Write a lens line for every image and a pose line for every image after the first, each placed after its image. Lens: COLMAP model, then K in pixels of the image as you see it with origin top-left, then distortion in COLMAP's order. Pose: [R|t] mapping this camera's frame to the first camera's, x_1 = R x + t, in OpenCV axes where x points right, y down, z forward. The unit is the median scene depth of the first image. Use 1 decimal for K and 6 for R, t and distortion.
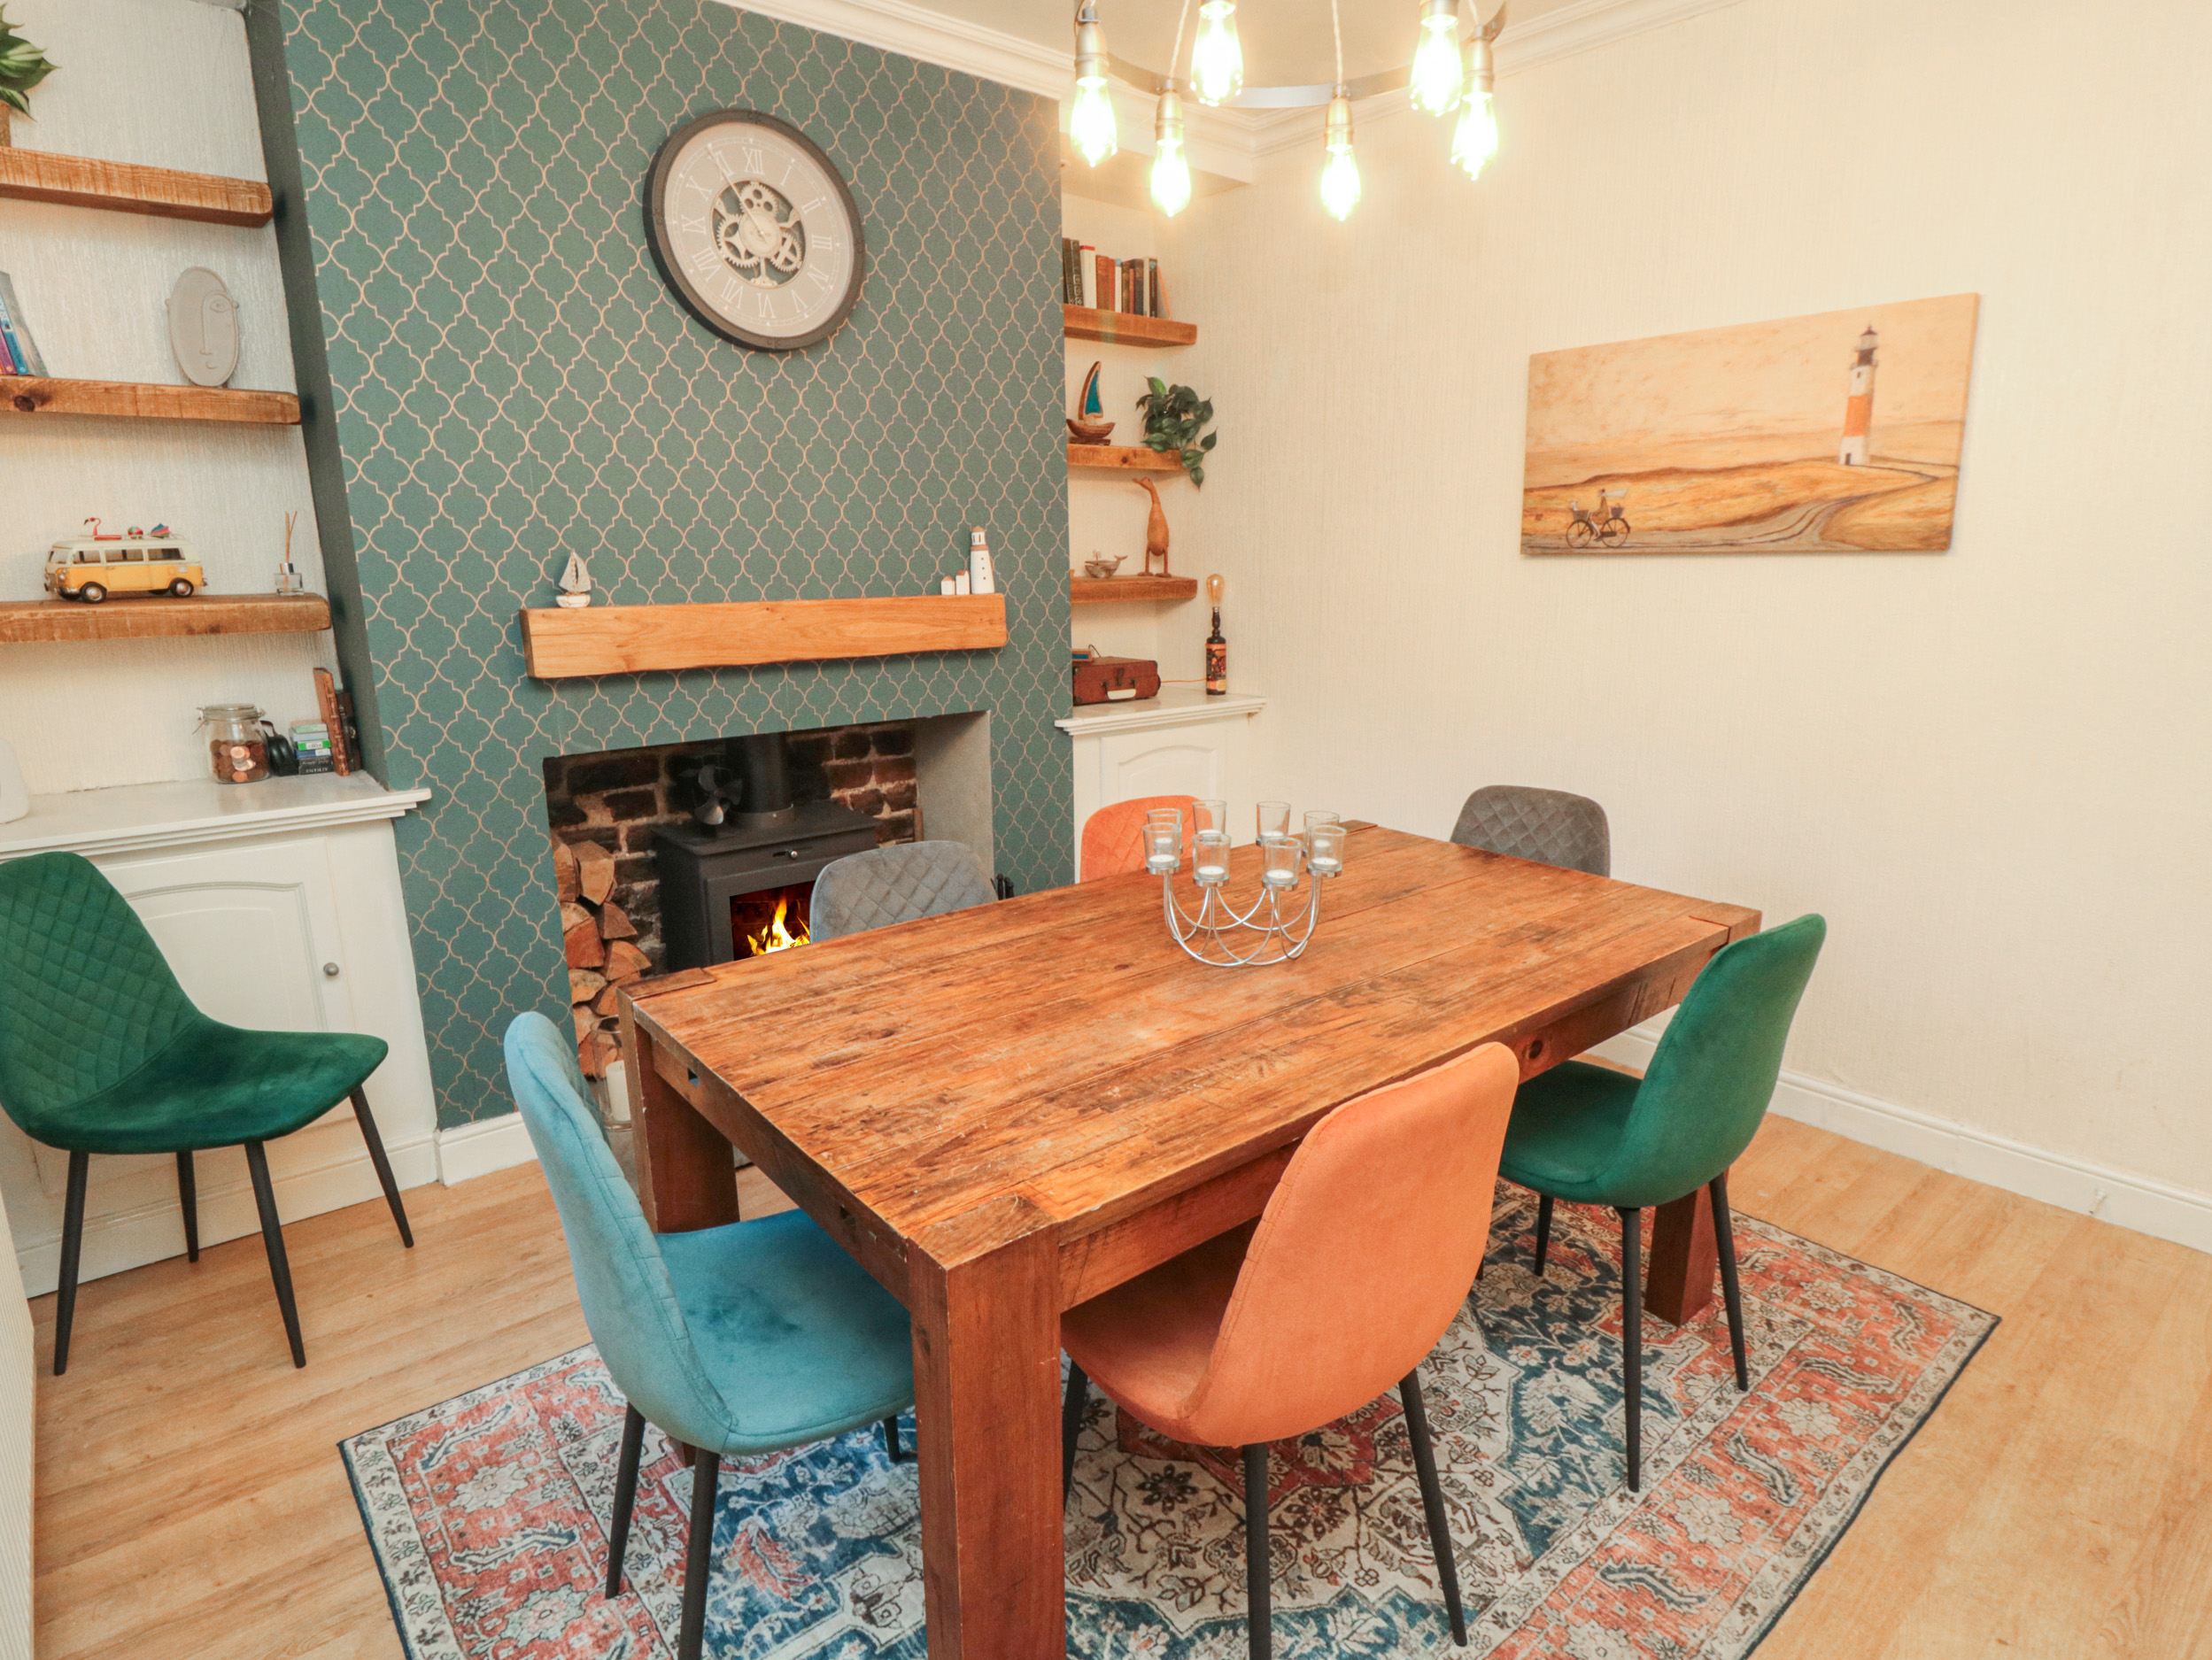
lens RADIAL K [[1214.7, 0, 1103.9], [0, 1214.7, 825.1], [0, 0, 1]] dist [0.004520, -0.022480]
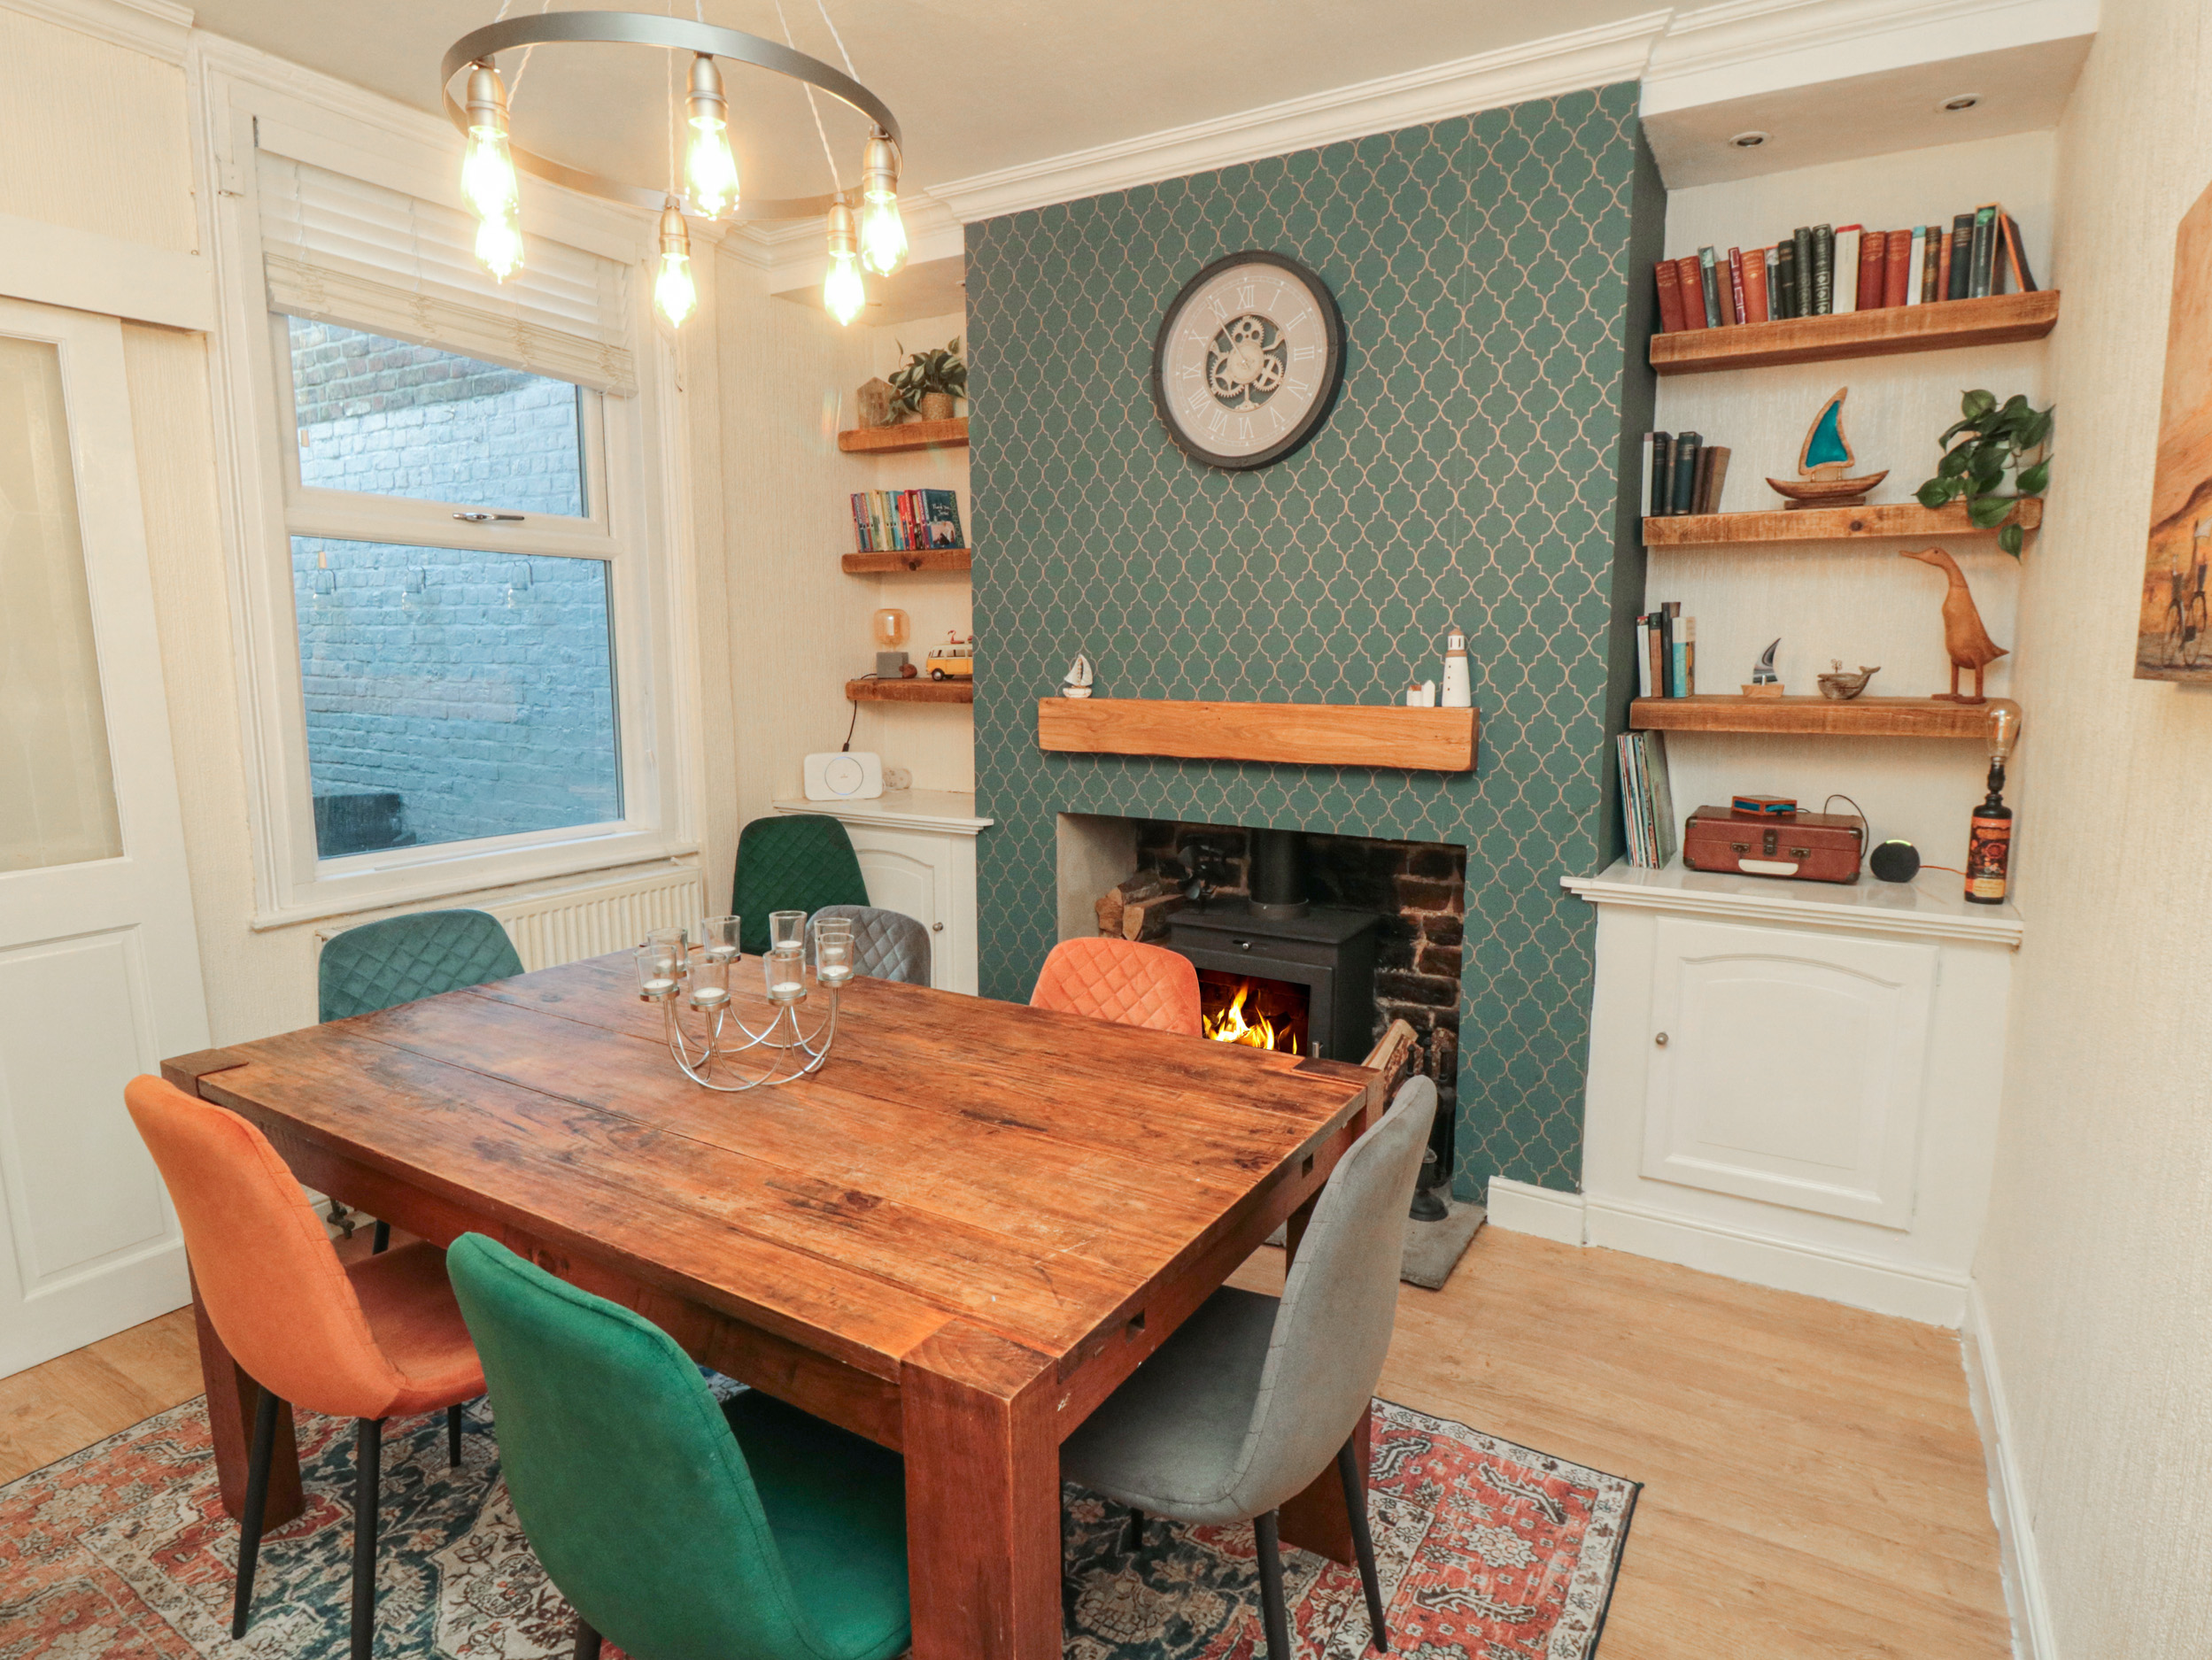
lens RADIAL K [[1174.2, 0, 1144.9], [0, 1174.2, 821.9], [0, 0, 1]] dist [0.002858, -0.016171]
pose [[0.345224, 0.140154, -0.927996, 0.689338], [-0.212739, 0.974735, 0.068072, -0.141719], [0.914091, 0.173921, 0.366318, 0.598736]]
